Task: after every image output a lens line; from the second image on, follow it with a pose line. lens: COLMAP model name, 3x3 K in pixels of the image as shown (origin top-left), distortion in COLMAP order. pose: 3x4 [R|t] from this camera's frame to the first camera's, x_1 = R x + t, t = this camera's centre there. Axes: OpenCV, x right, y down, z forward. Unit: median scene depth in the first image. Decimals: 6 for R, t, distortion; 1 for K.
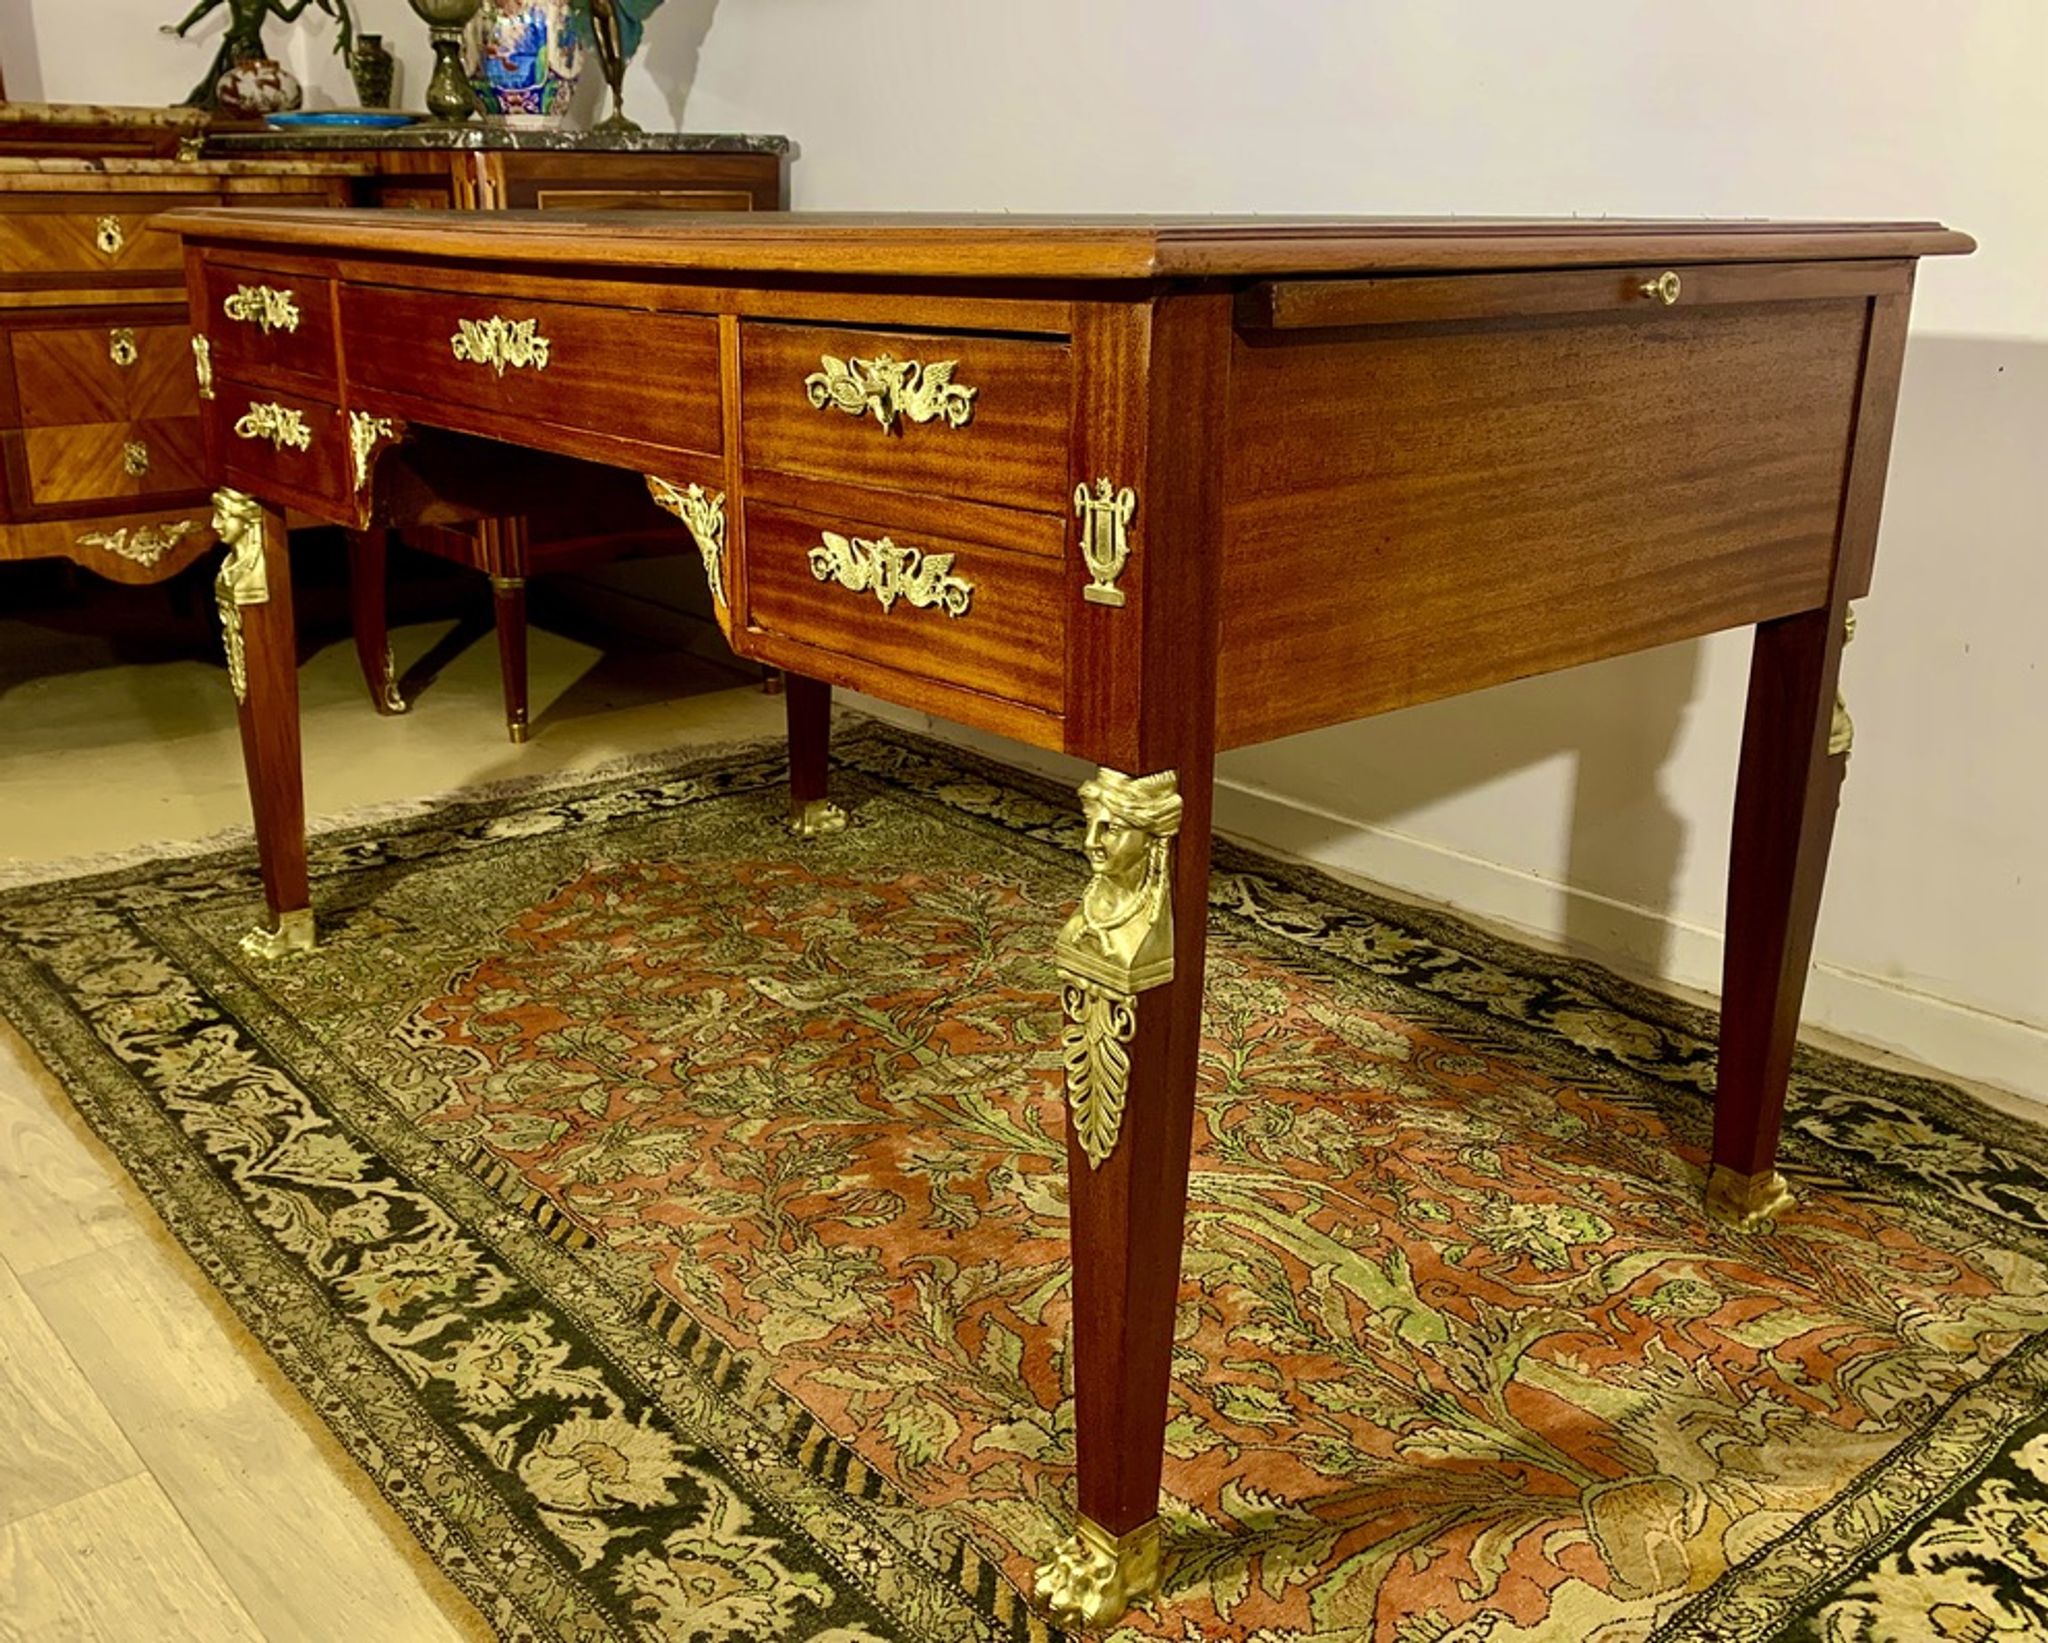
lens RADIAL K [[1909.7, 0, 961.7], [0, 1909.7, 809.5], [0, 0, 1]] dist [0.171677, -0.429701]
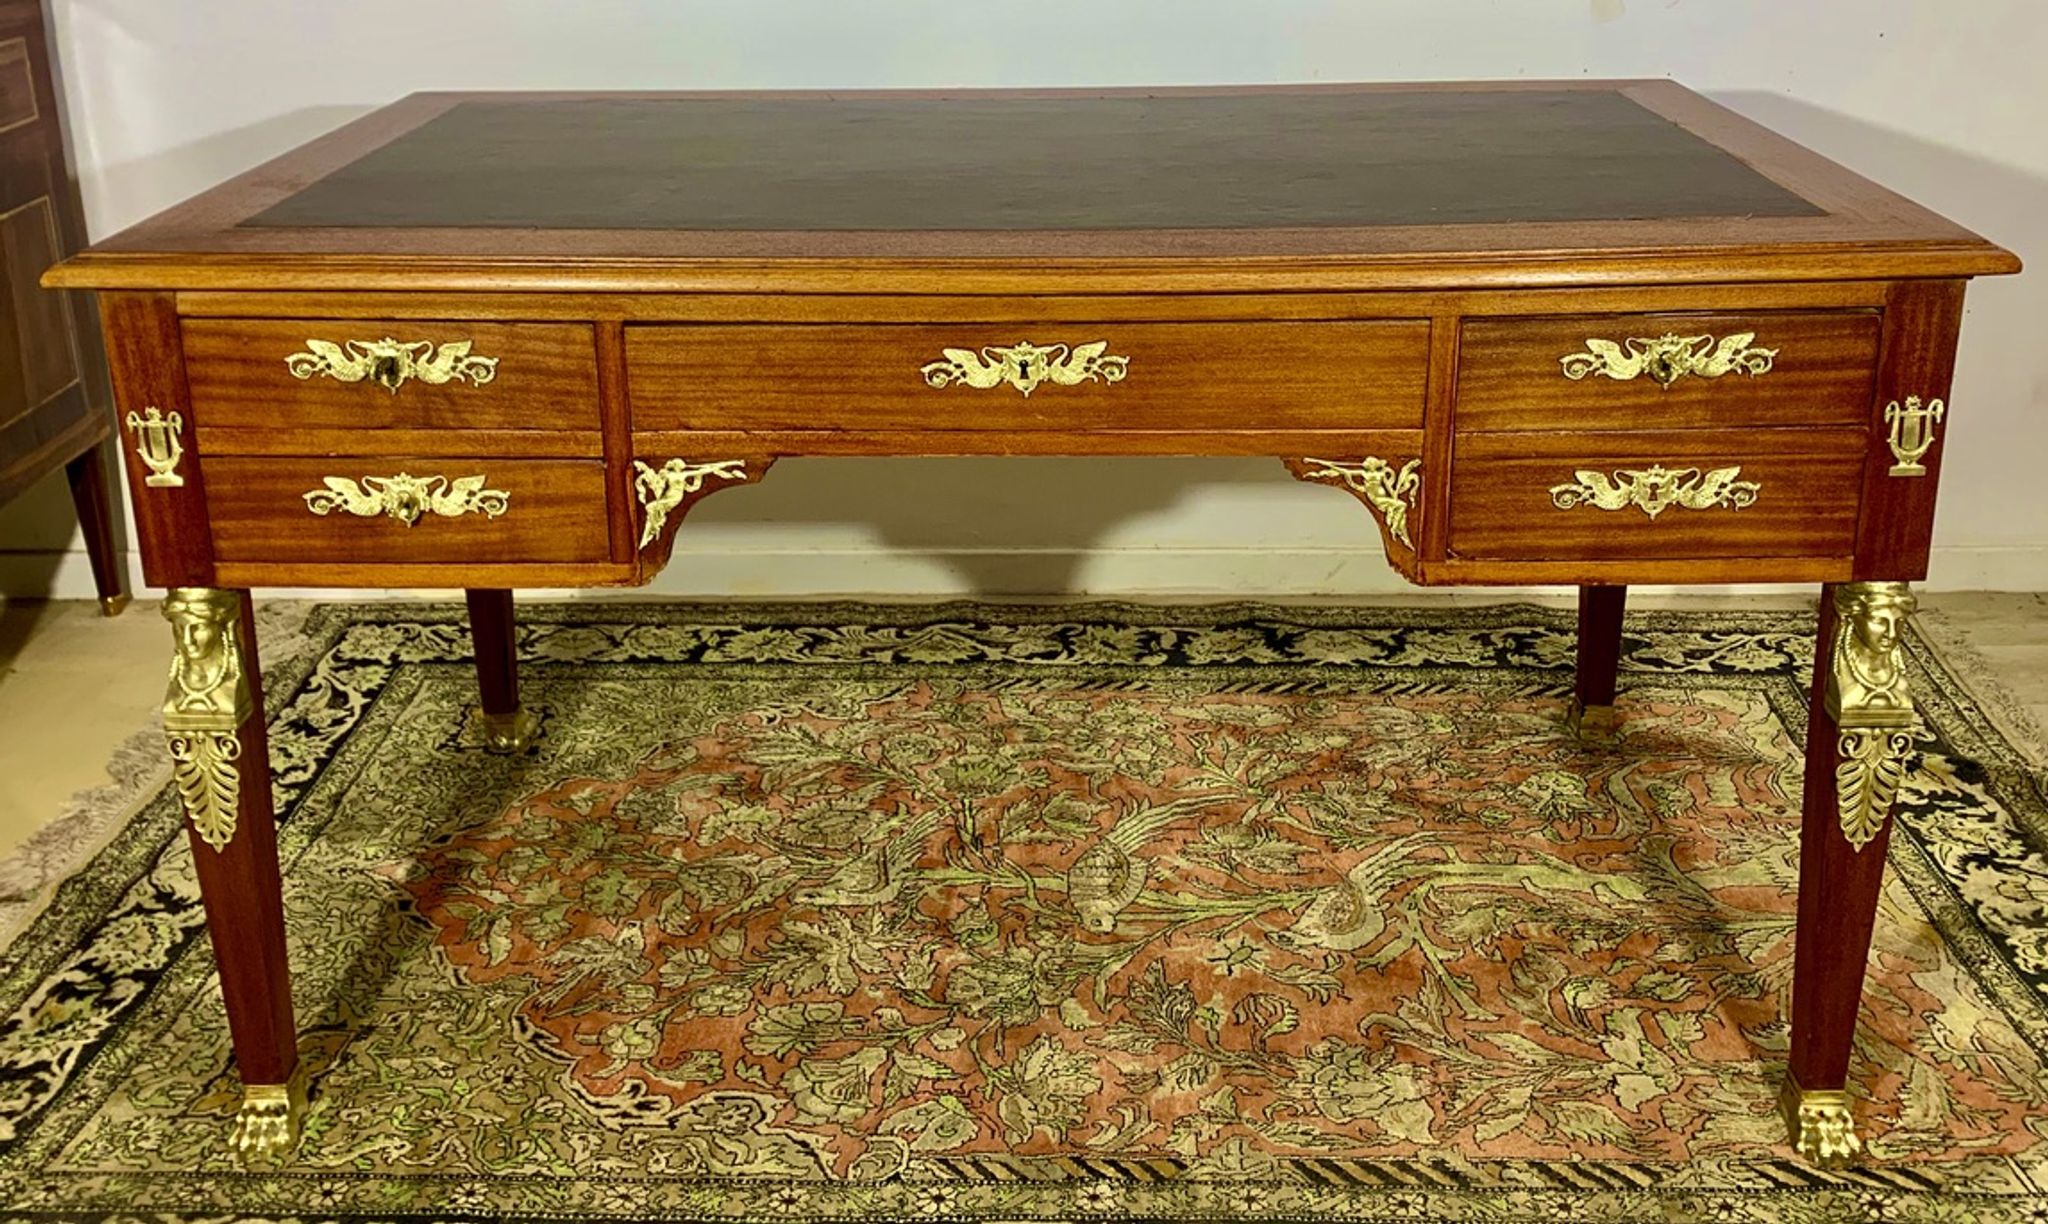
lens RADIAL K [[1903.8, 0, 1035.9], [0, 1903.8, 410.2], [0, 0, 1]] dist [0.059064, -0.103989]
pose [[0.644600, -0.251921, 0.721822, -0.939682], [0.242898, 0.962715, 0.119083, -0.330356], [-0.724908, 0.098568, 0.681757, 0.320973]]
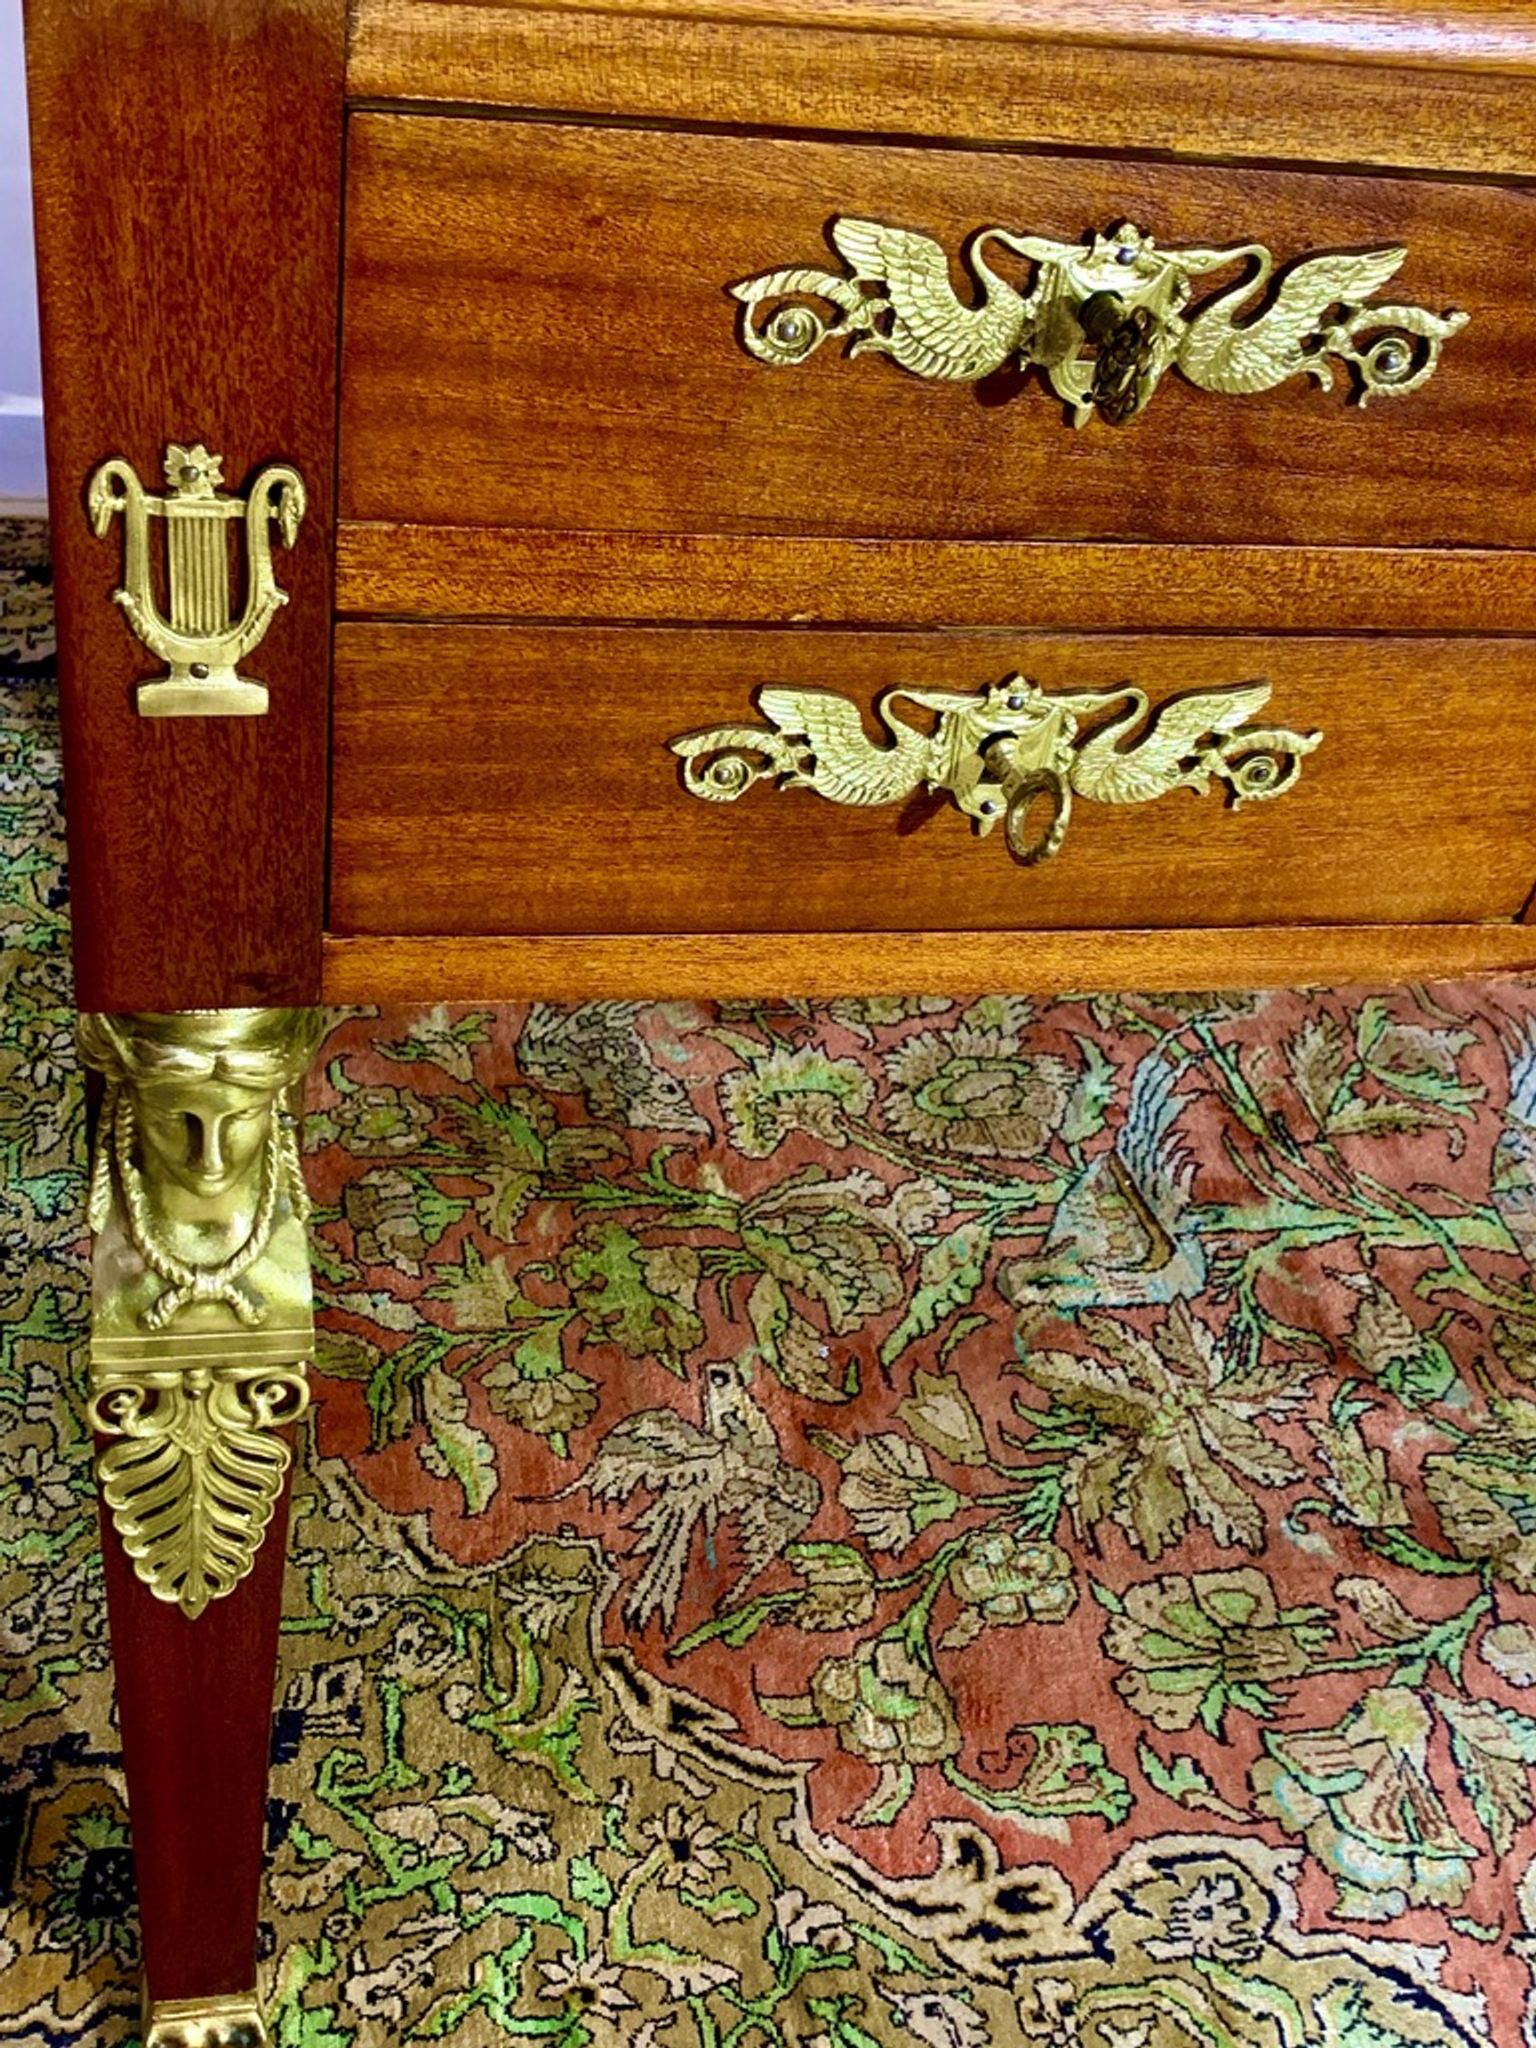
lens RADIAL K [[2502.6, 0, 752.9], [0, 2502.6, 988.5], [0, 0, 1]] dist [0.175836, -0.489361]
pose [[0.478653, -0.515792, 0.710528, -0.765230], [0.146368, 0.844805, 0.514666, -0.427737], [-0.865718, -0.142348, 0.479863, 1.082237]]
